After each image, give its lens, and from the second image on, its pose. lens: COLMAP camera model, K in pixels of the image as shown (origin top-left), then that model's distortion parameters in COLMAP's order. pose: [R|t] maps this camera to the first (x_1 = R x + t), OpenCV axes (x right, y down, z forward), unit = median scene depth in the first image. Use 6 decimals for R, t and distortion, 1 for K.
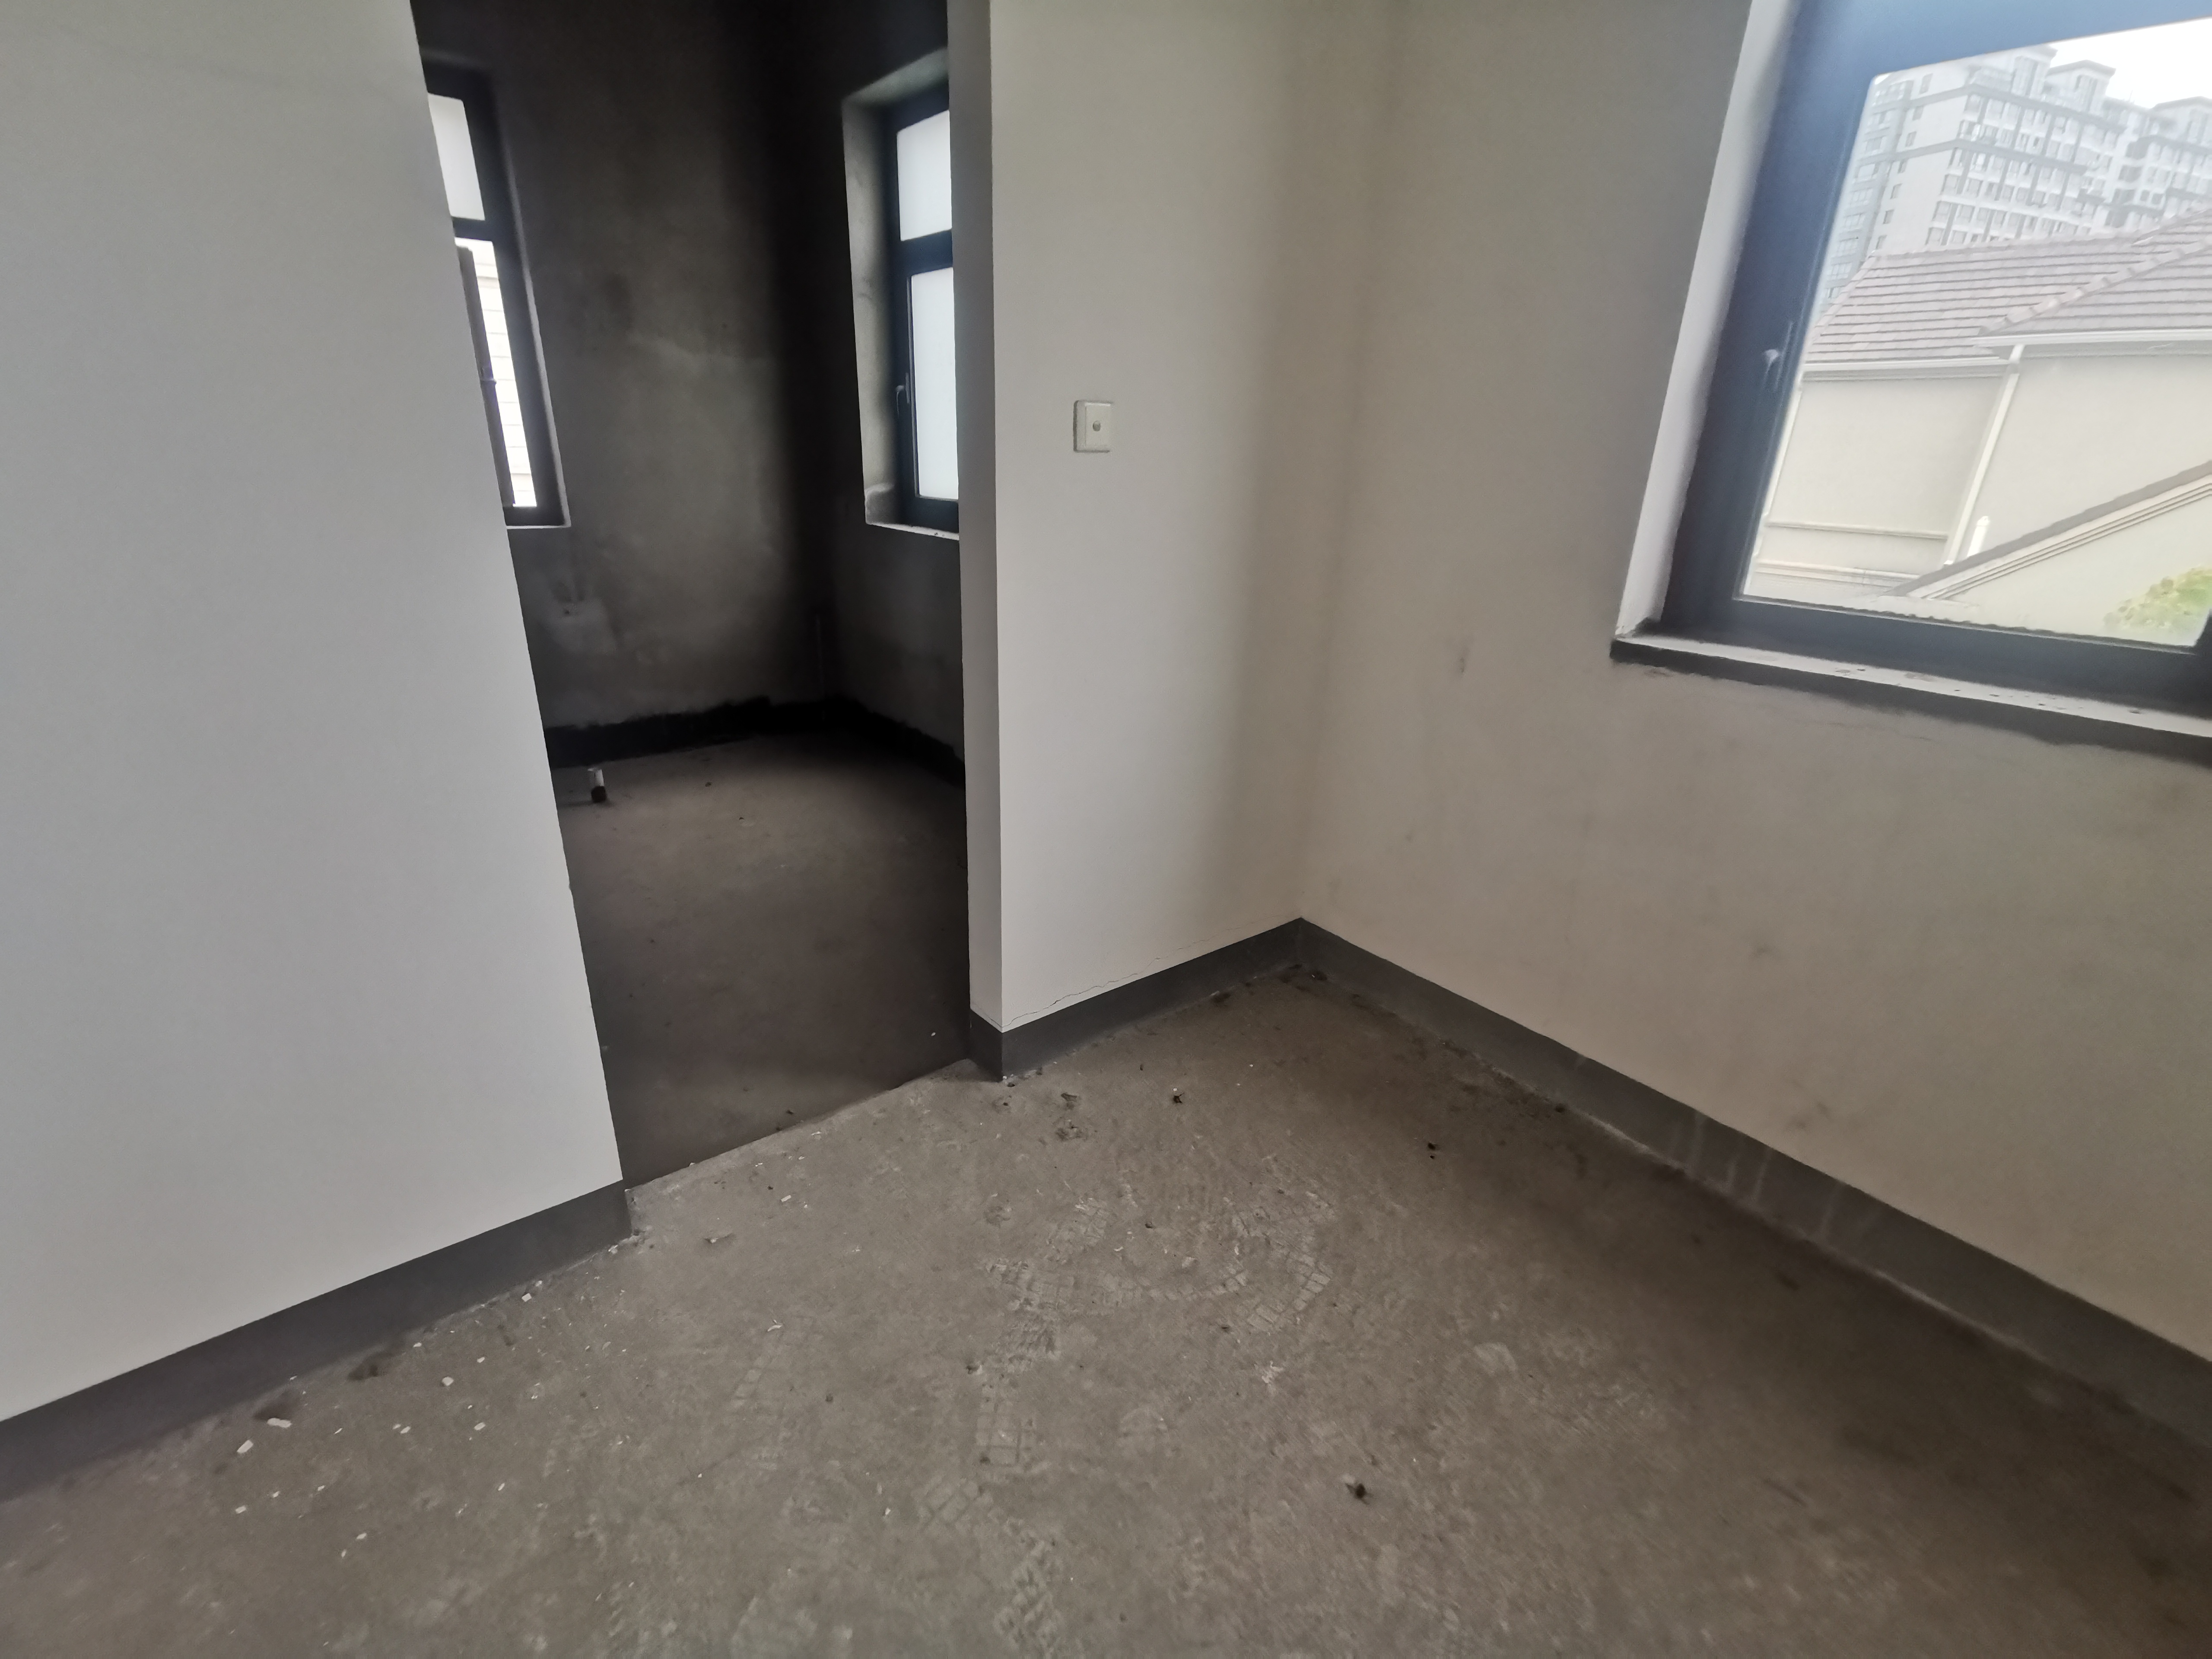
lens RADIAL K [[1014.5, 0, 1099.7], [0, 1014.5, 822.4], [0, 0, 1]] dist [0.006246, 0.002497]
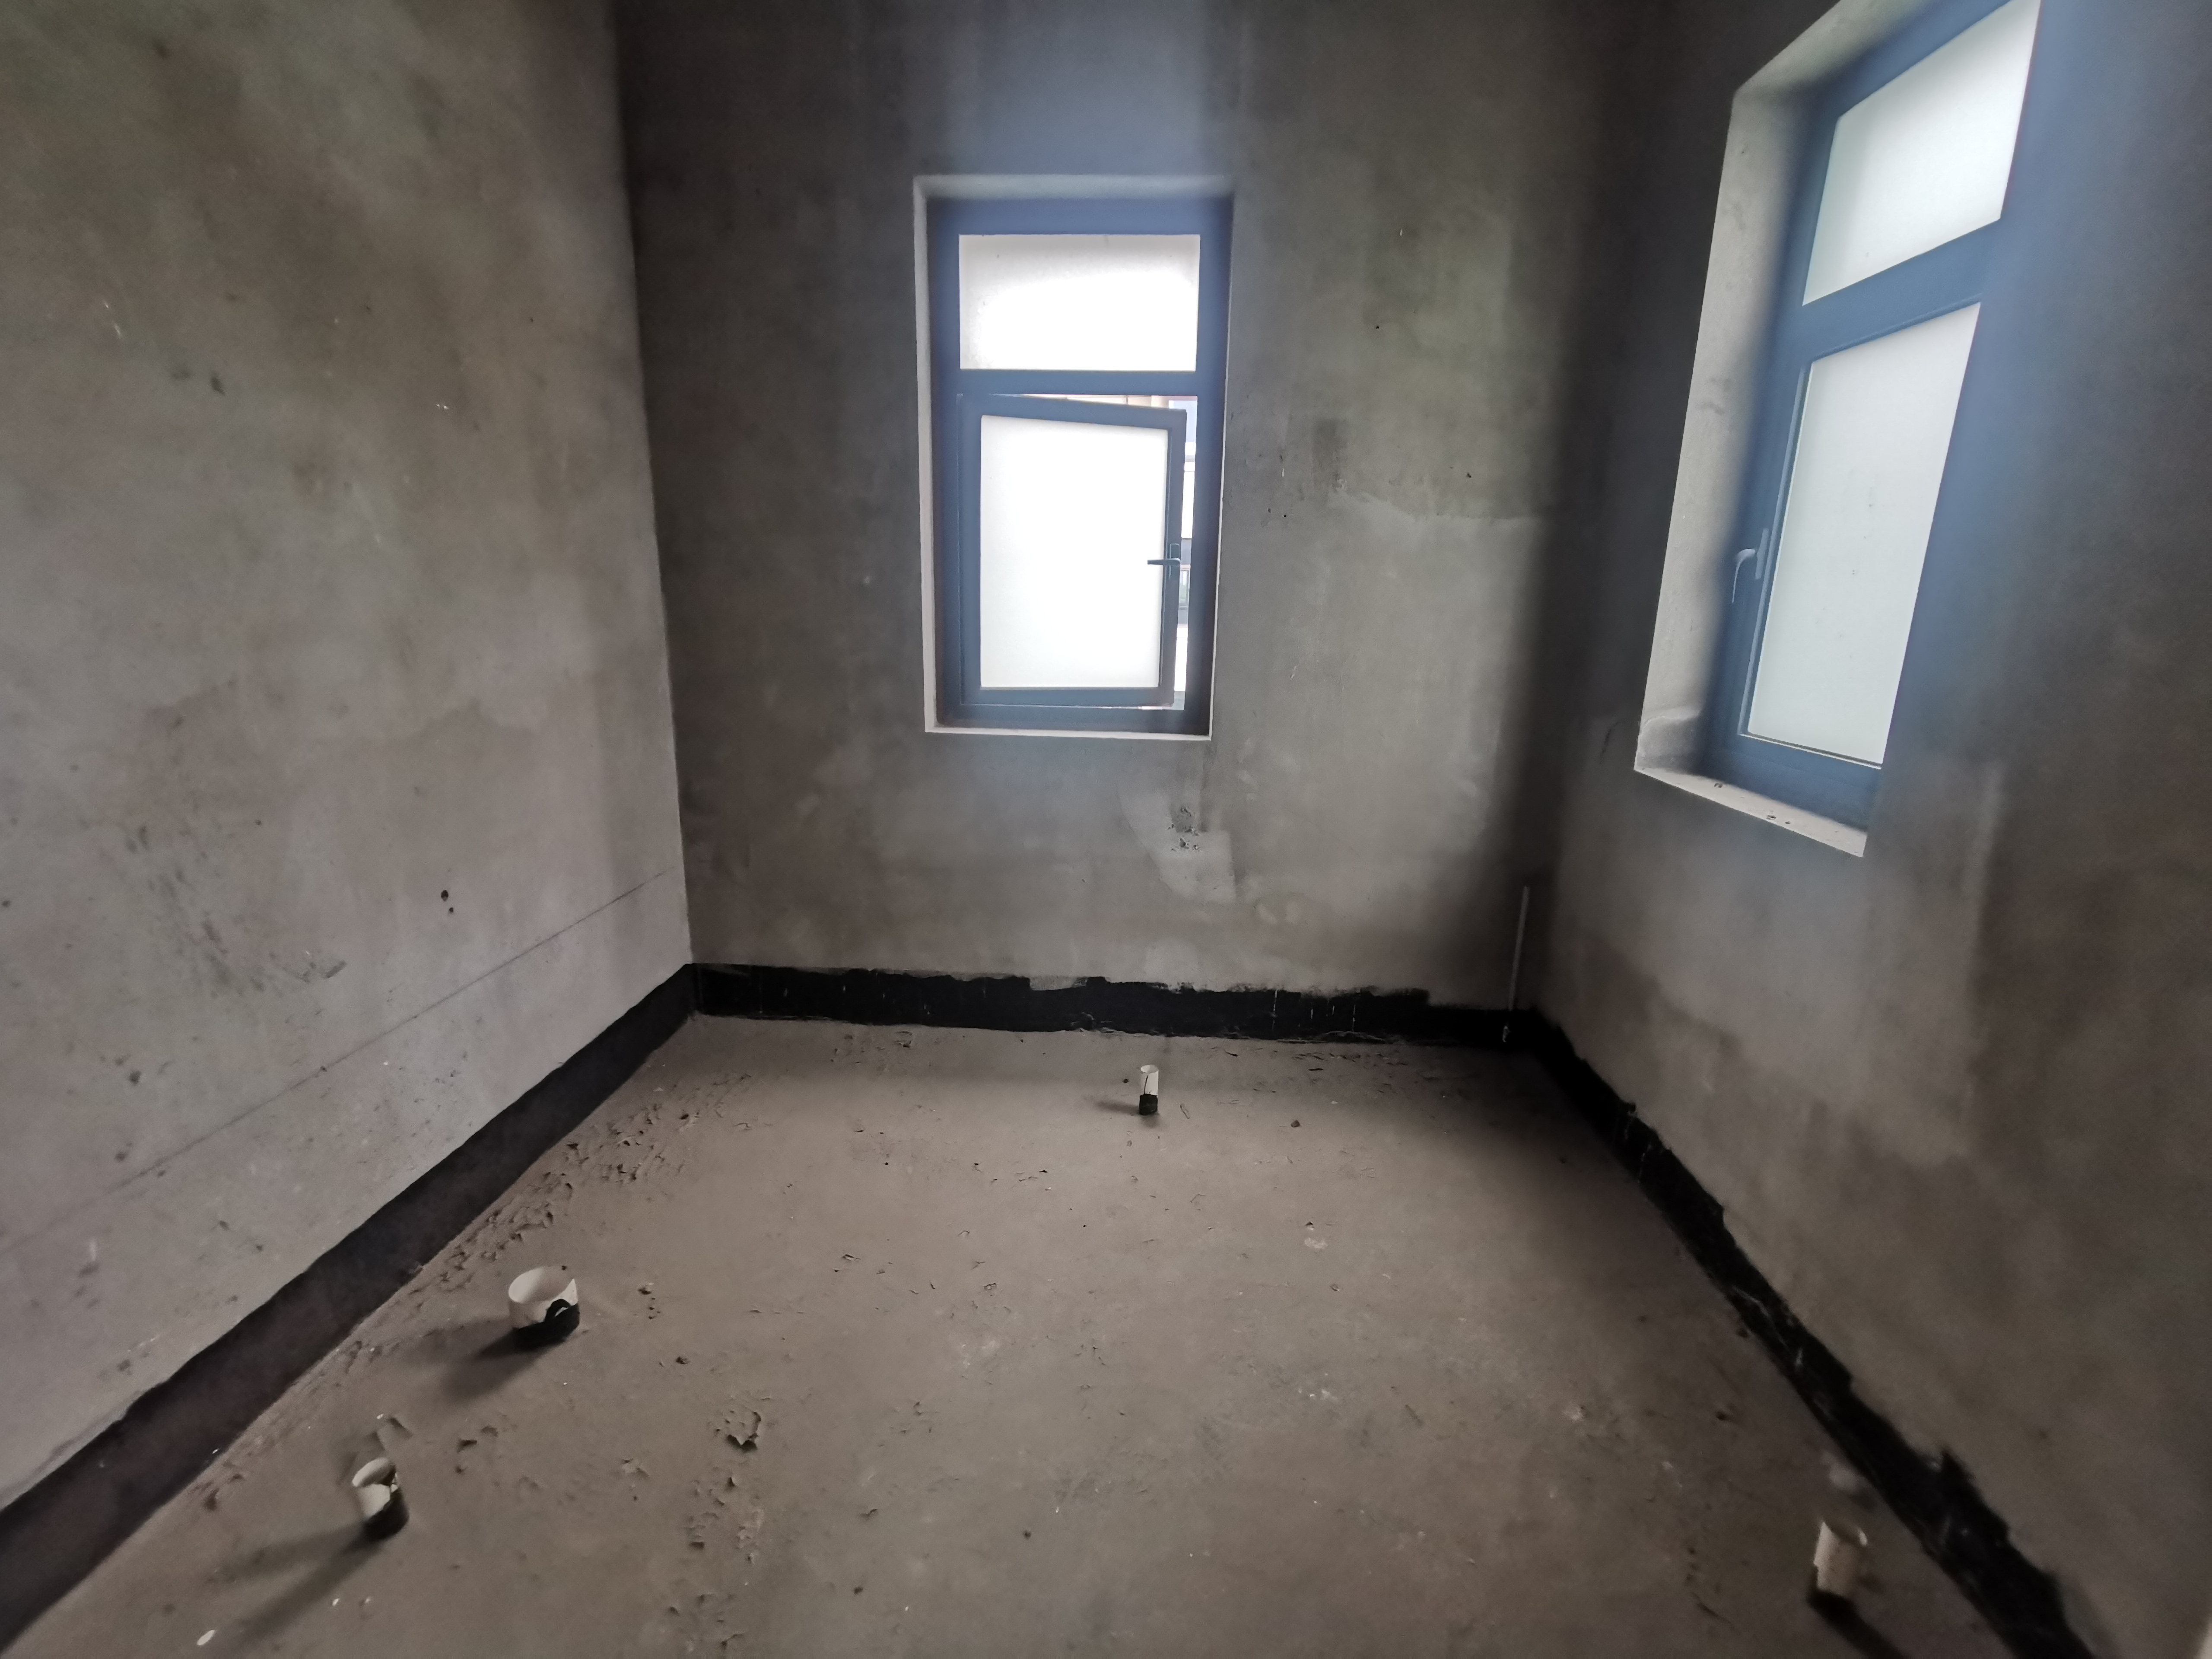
lens RADIAL K [[1014.5, 0, 1113.8], [0, 1014.5, 827.5], [0, 0, 1]] dist [0.006246, 0.002497]
pose [[0.760766, 0.144669, -0.632698, -0.080915], [-0.243531, 0.967242, -0.071663, -0.147444], [0.601605, 0.208600, 0.771076, 0.367018]]
